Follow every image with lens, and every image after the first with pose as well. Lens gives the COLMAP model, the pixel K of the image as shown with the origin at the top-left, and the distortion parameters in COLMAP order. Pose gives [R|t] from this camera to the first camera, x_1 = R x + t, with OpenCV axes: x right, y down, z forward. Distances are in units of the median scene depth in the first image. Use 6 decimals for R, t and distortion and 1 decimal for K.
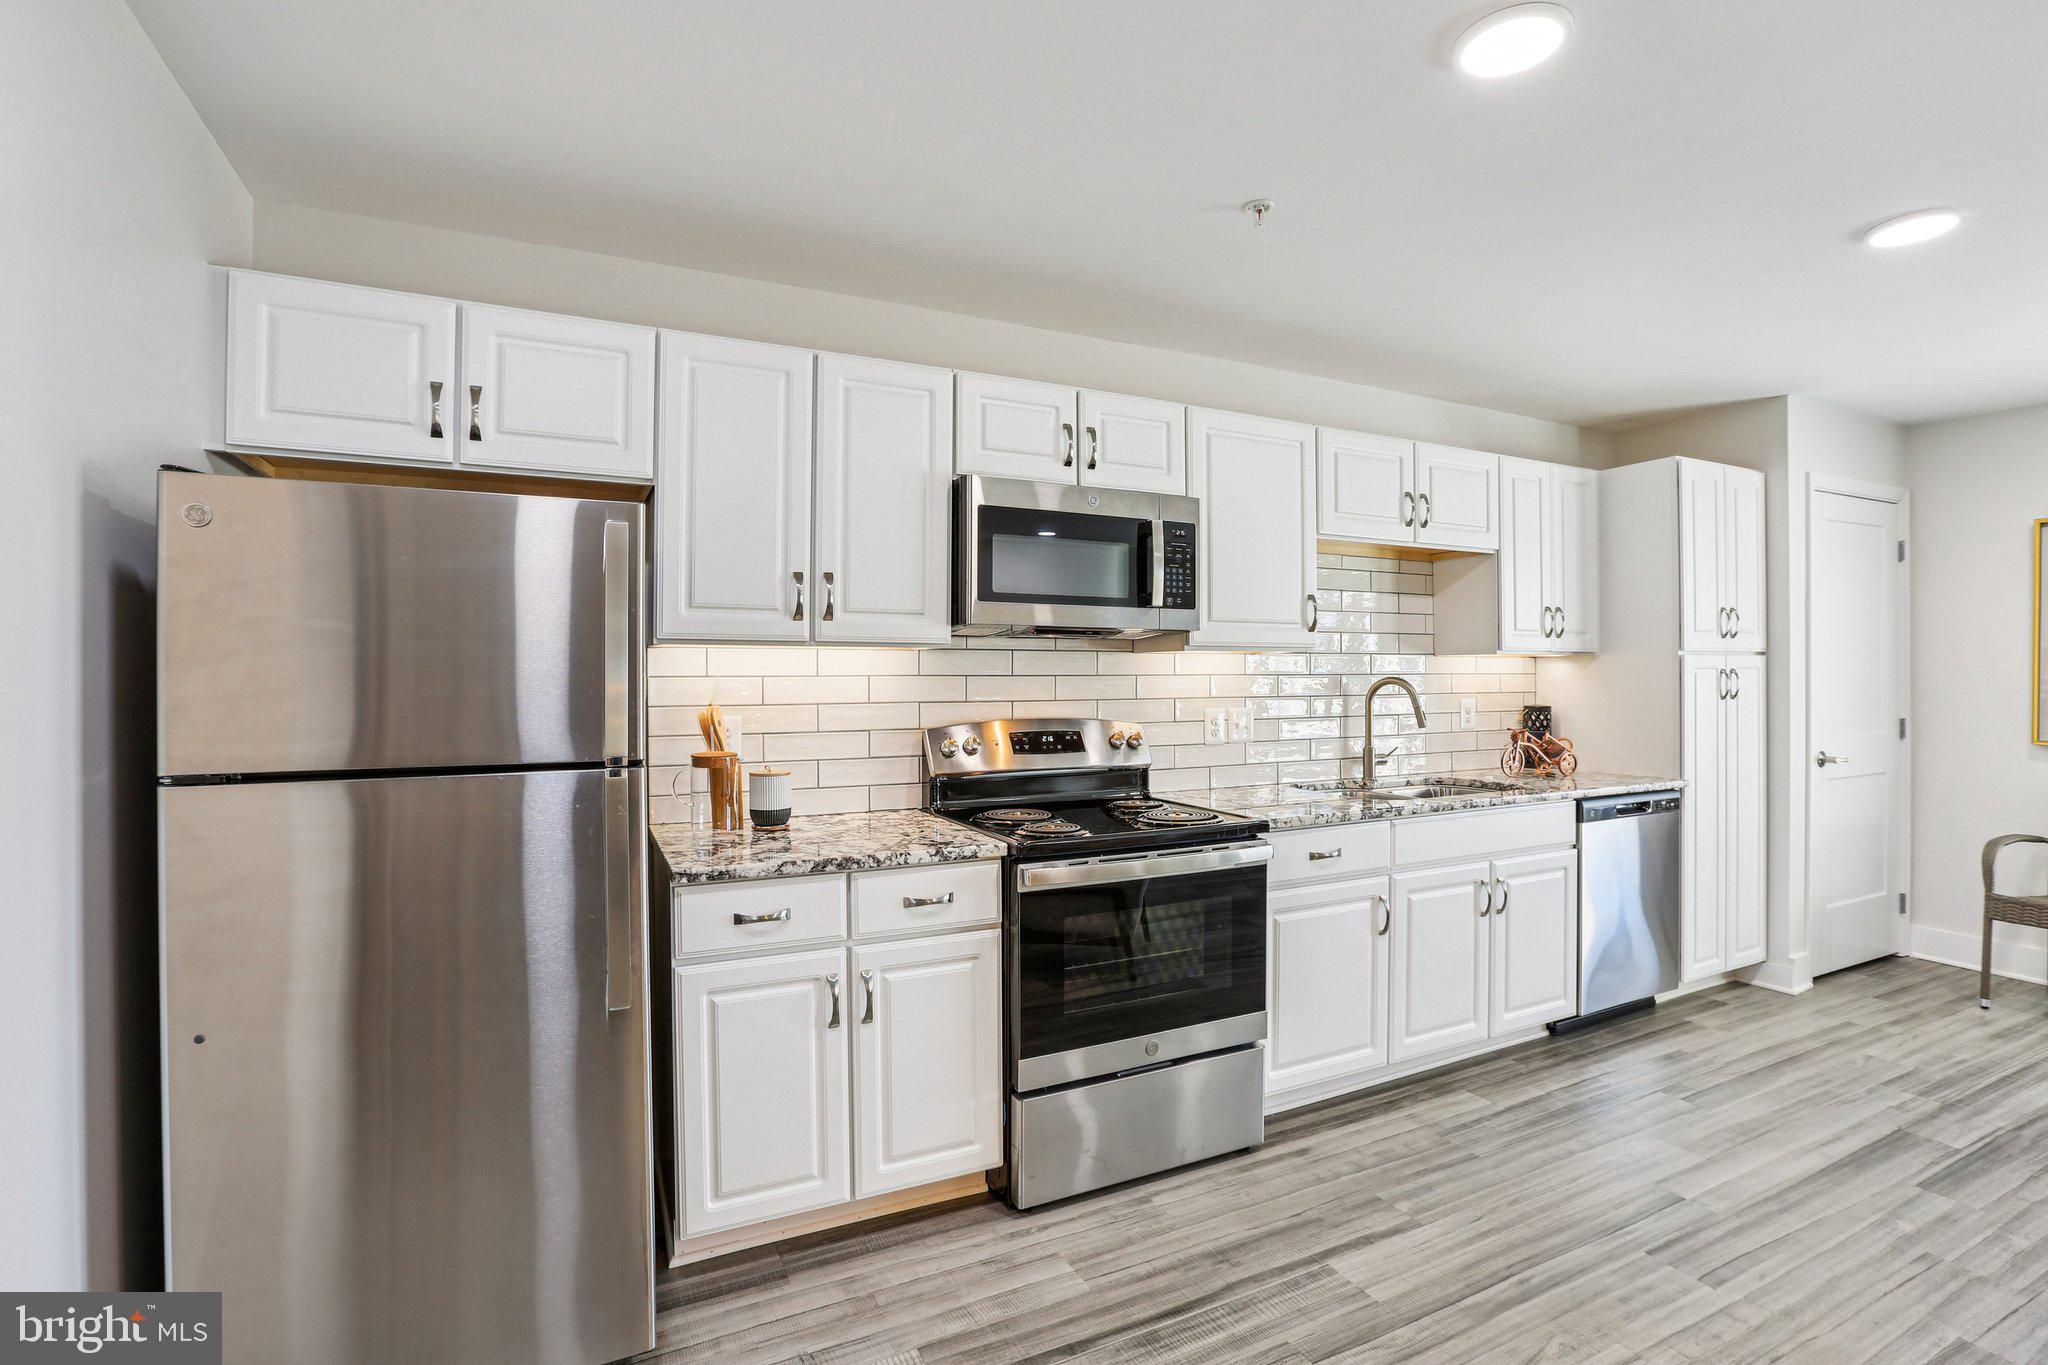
lens RADIAL K [[952.4, 0, 976.3], [0, 952.4, 679.0], [0, 0, 1]] dist [-0.045829, 0.013687]
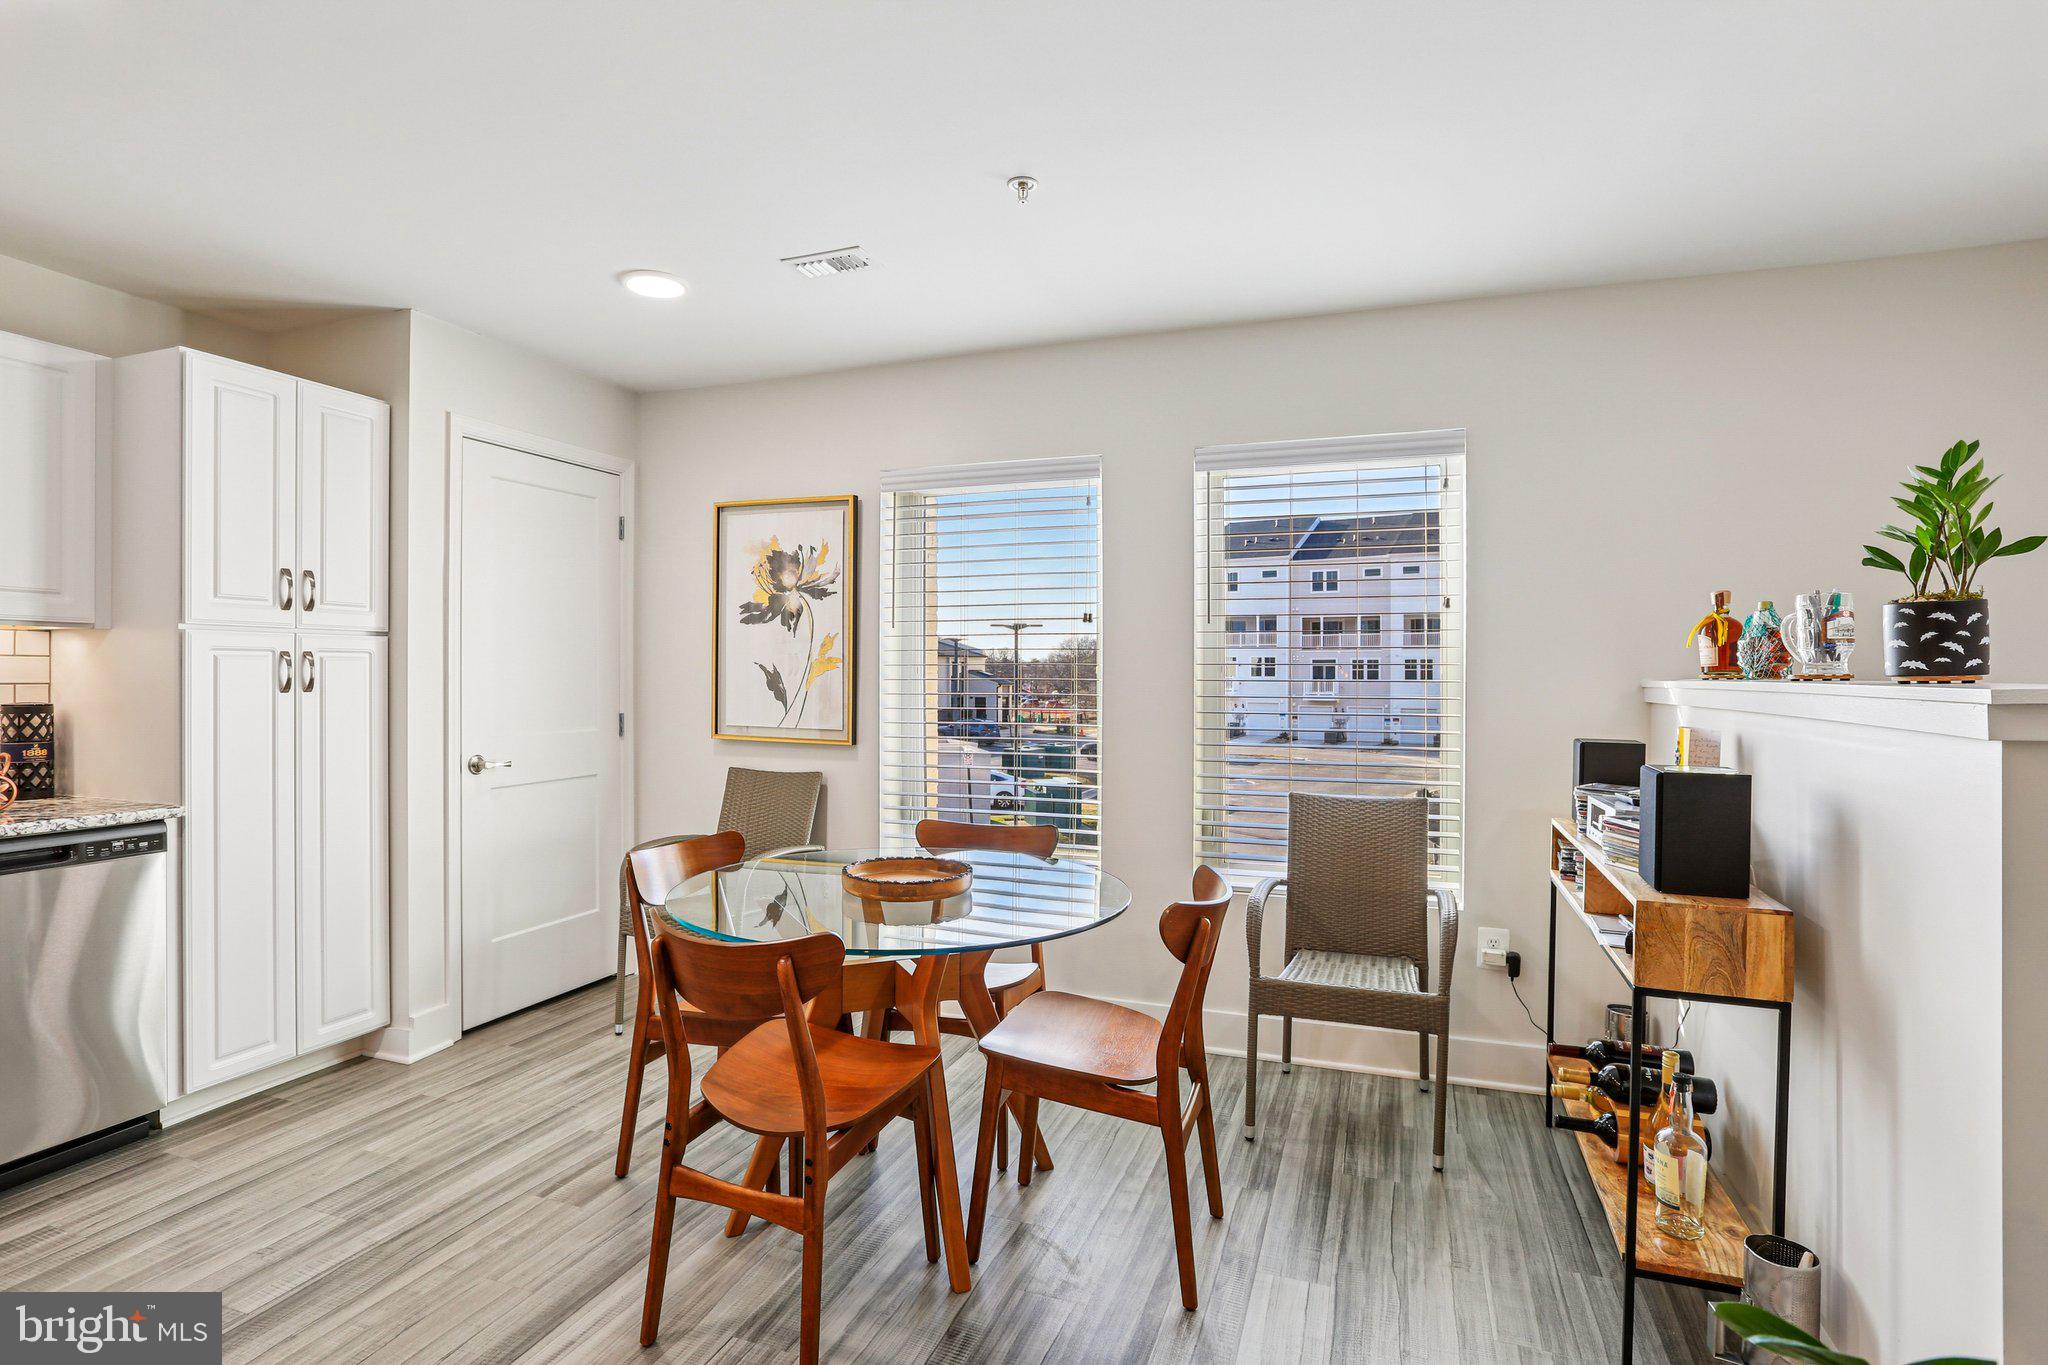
lens RADIAL K [[1026.1, 0, 1018.9], [0, 1026.1, 677.6], [0, 0, 1]] dist [-0.040912, 0.016950]
pose [[0.718962, 0.004814, 0.695033, 0.860057], [-0.002731, 0.999988, -0.004100, 0.015660], [-0.695044, 0.001050, 0.718967, 0.015707]]
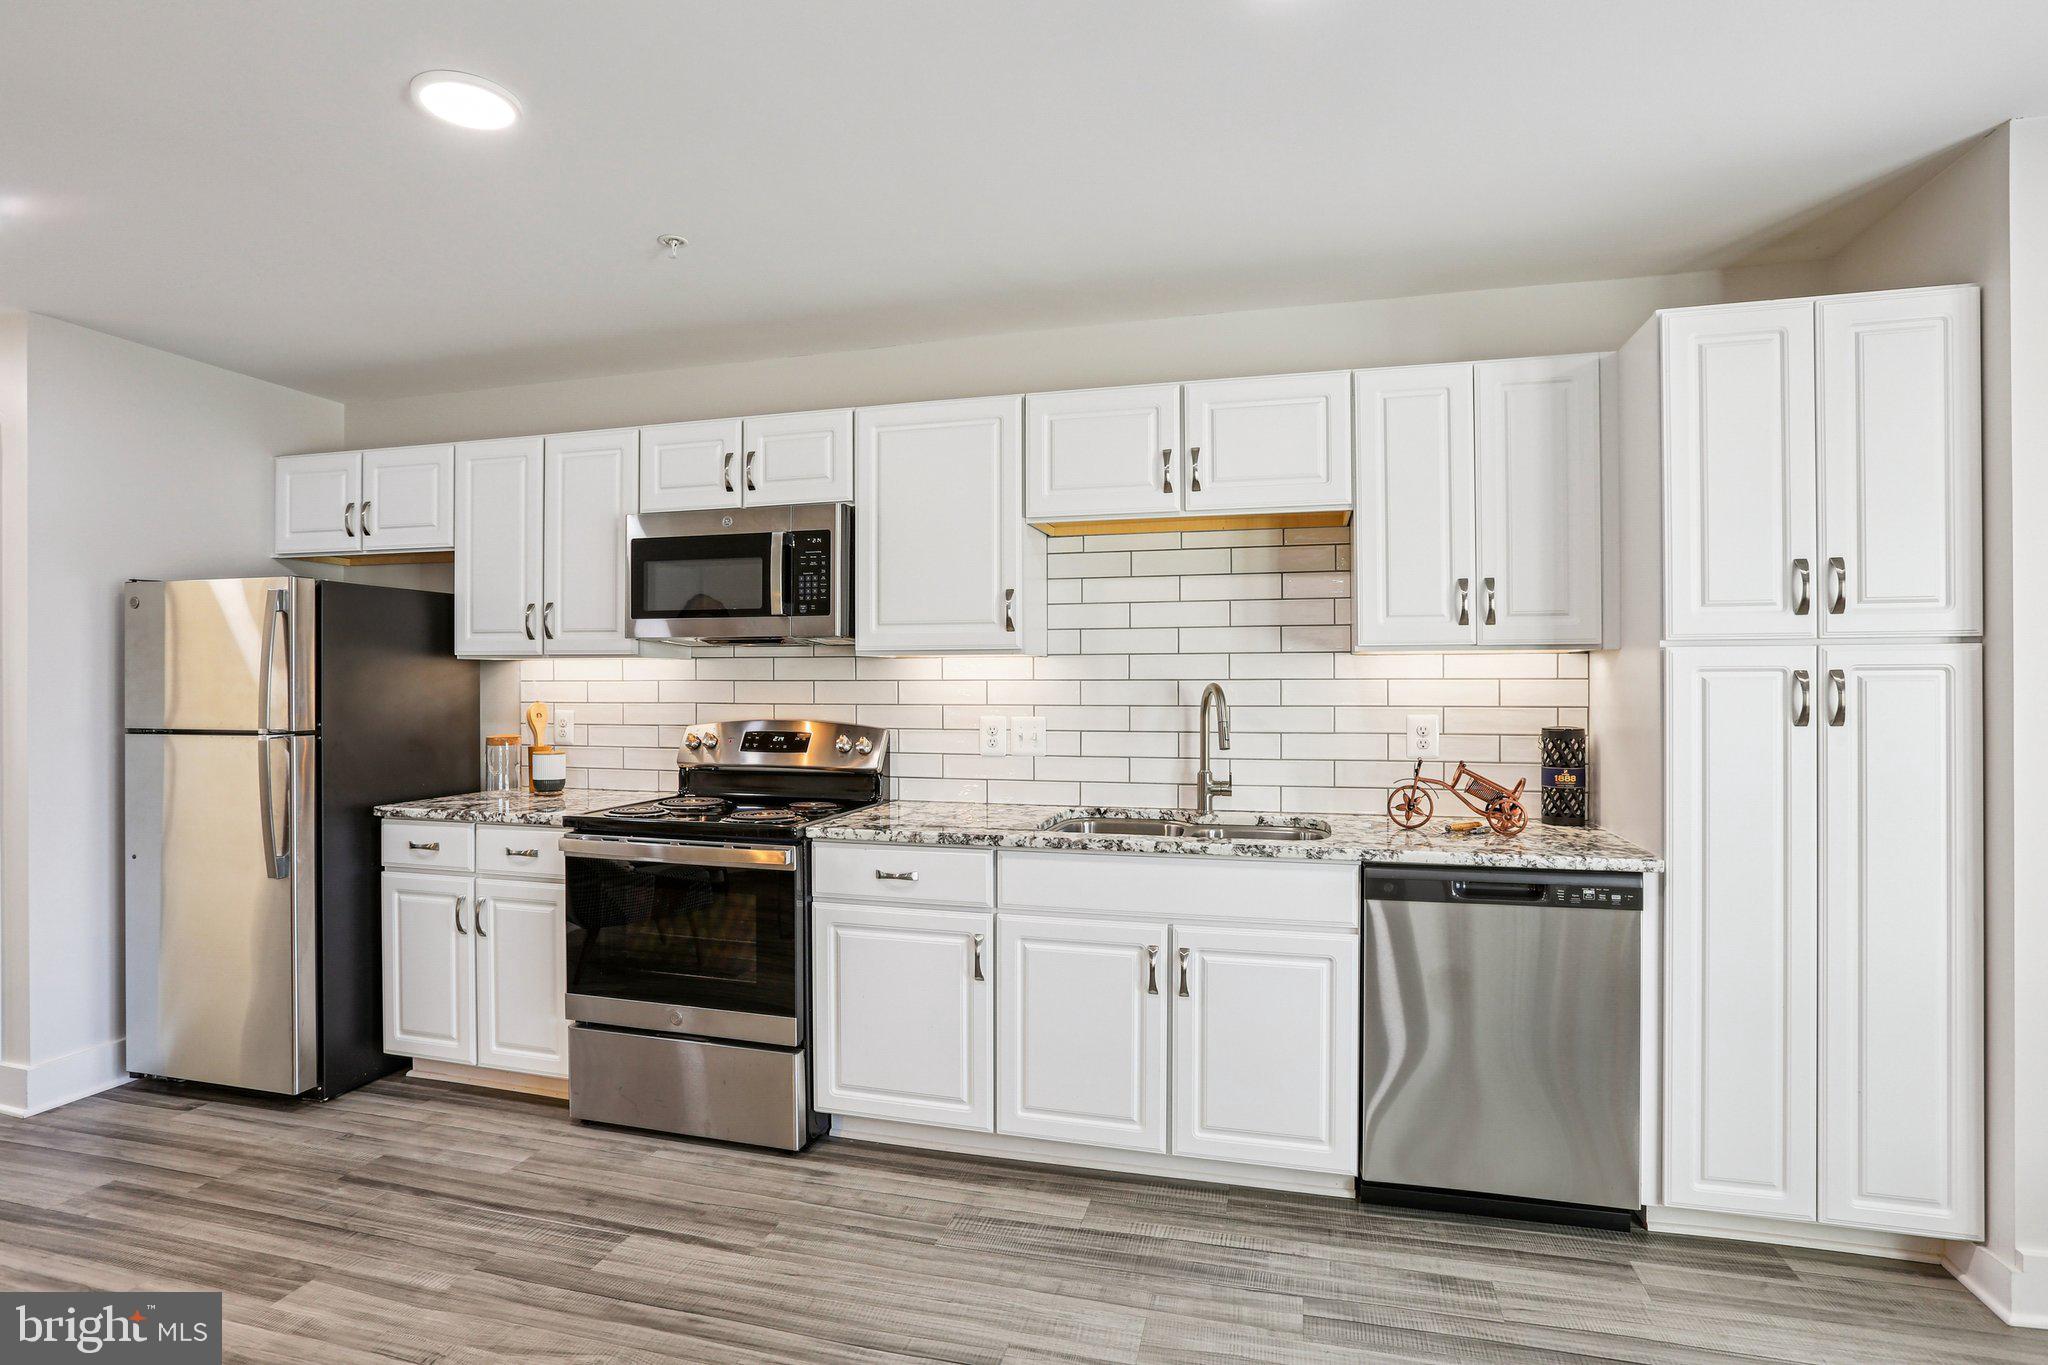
lens RADIAL K [[1026.1, 0, 1018.9], [0, 1026.1, 677.6], [0, 0, 1]] dist [-0.040912, 0.016950]
pose [[0.752260, -0.000130, -0.658866, 1.096853], [-0.002746, 0.999991, -0.003333, -0.003950], [0.658860, 0.004317, 0.752253, 0.316757]]
